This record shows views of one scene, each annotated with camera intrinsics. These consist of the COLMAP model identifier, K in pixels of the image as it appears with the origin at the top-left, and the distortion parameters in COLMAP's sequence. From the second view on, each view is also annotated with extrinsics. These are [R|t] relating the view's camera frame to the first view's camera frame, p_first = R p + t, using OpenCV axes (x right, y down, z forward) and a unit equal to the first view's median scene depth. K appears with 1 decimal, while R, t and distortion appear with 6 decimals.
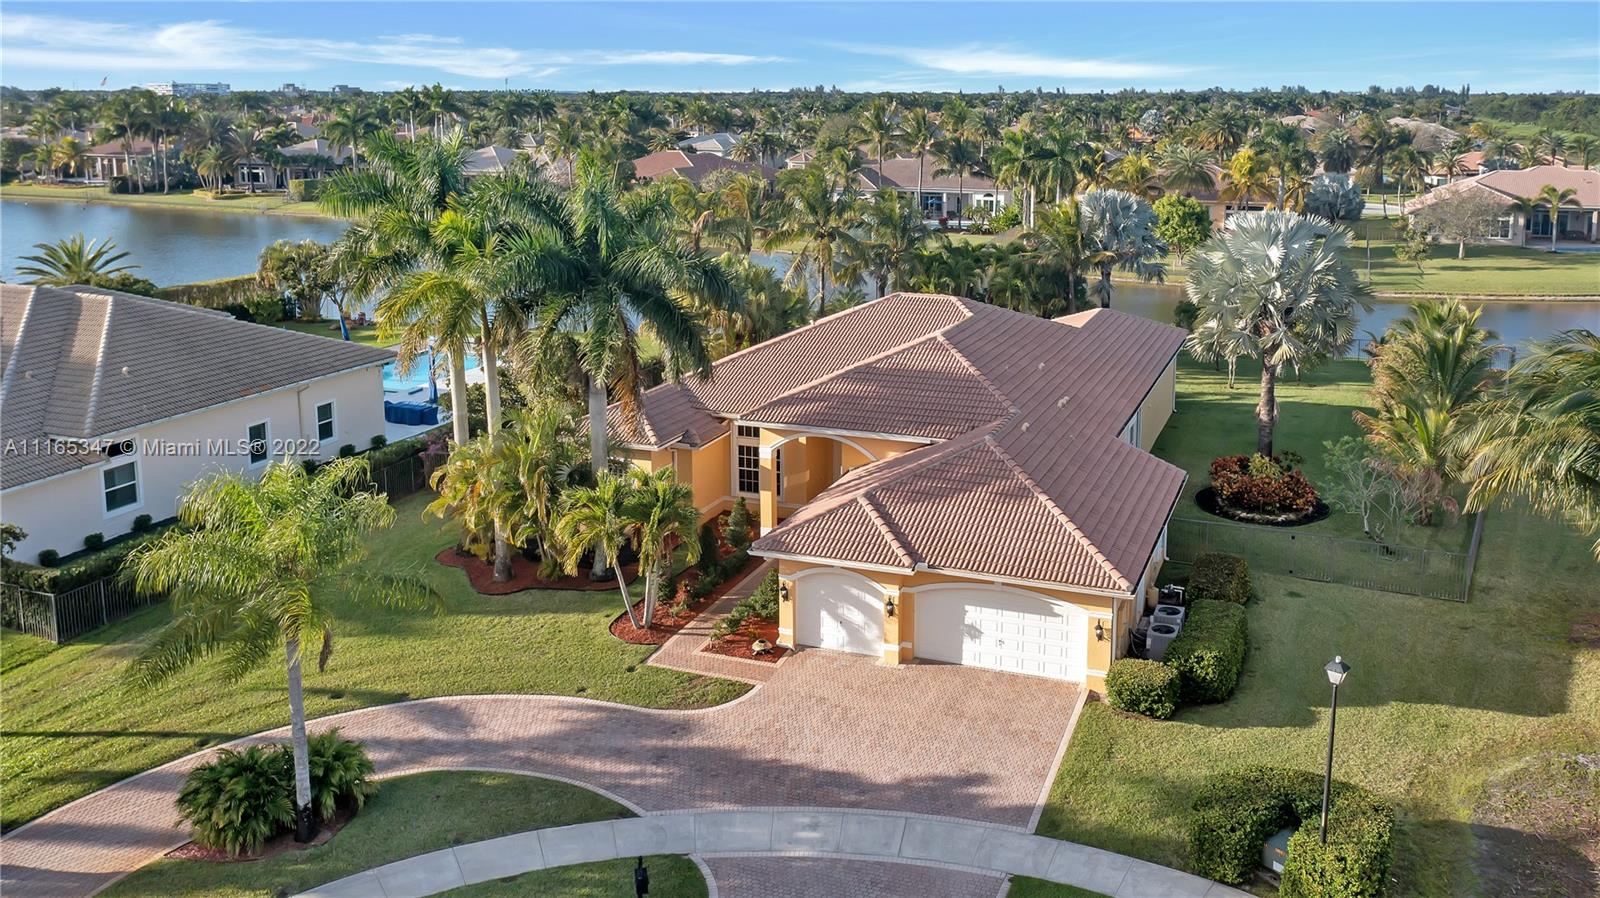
lens RADIAL K [[1279.0, 0, 896.0], [0, 1279.0, 306.0], [0, 0, 1]] dist [-0.019035, -0.002084]
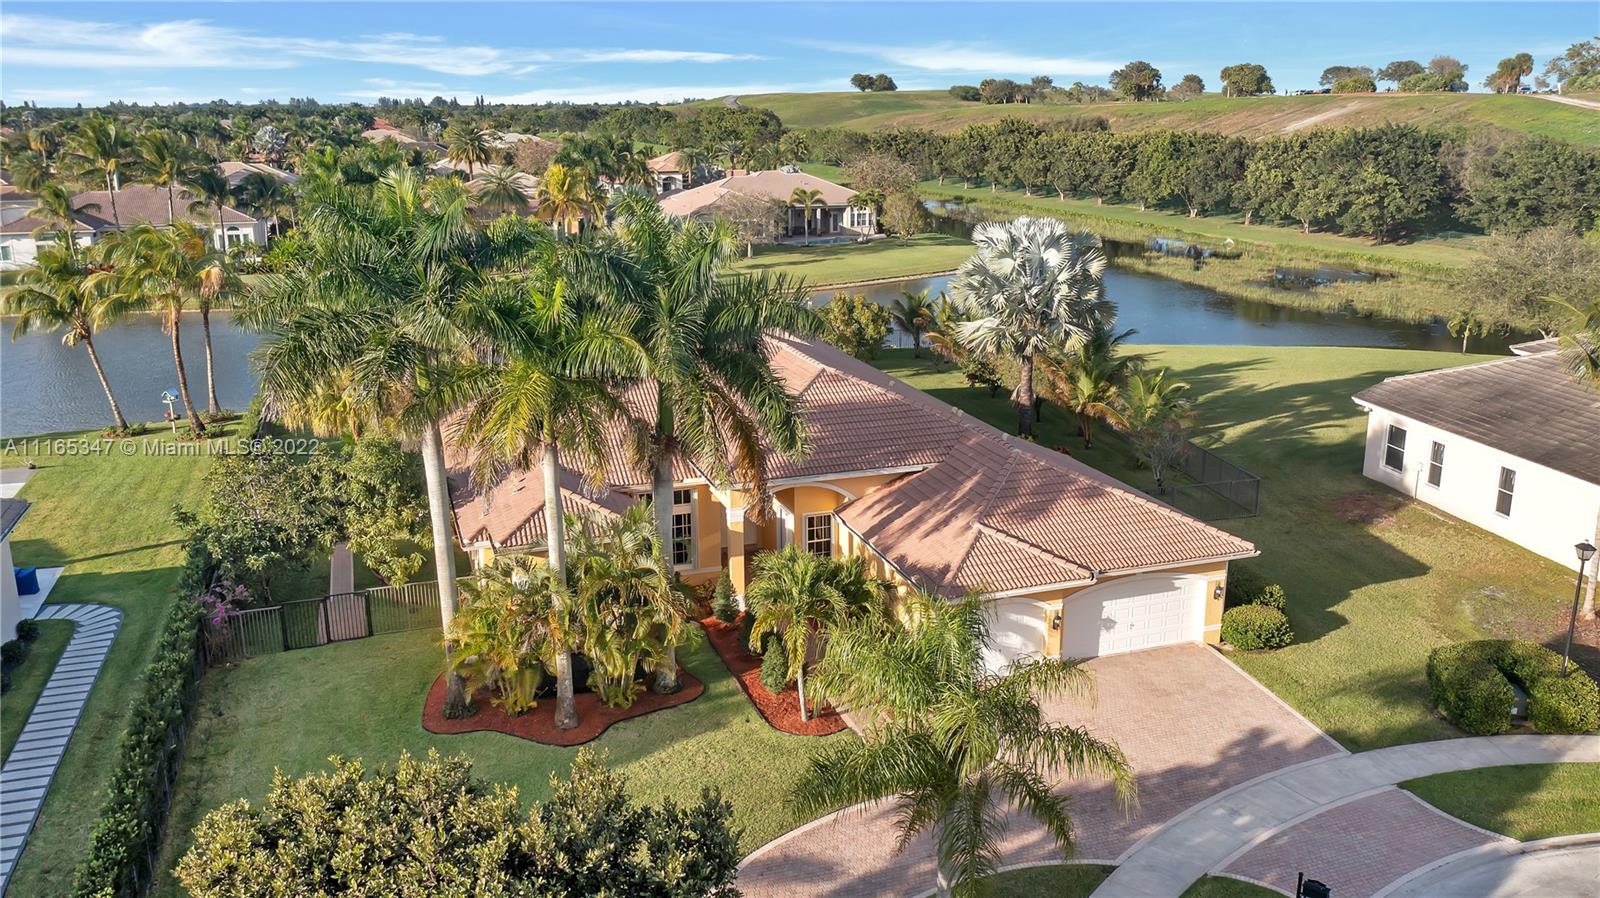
lens RADIAL K [[1260.8, 0, 800.0], [0, 1260.8, 449.0], [0, 0, 1]] dist [-0.012428, -0.007941]
pose [[0.782076, -0.168272, 0.600034, -0.719388], [0.106629, 0.984788, 0.137193, -0.062590], [-0.613993, -0.043314, 0.788122, 0.305094]]
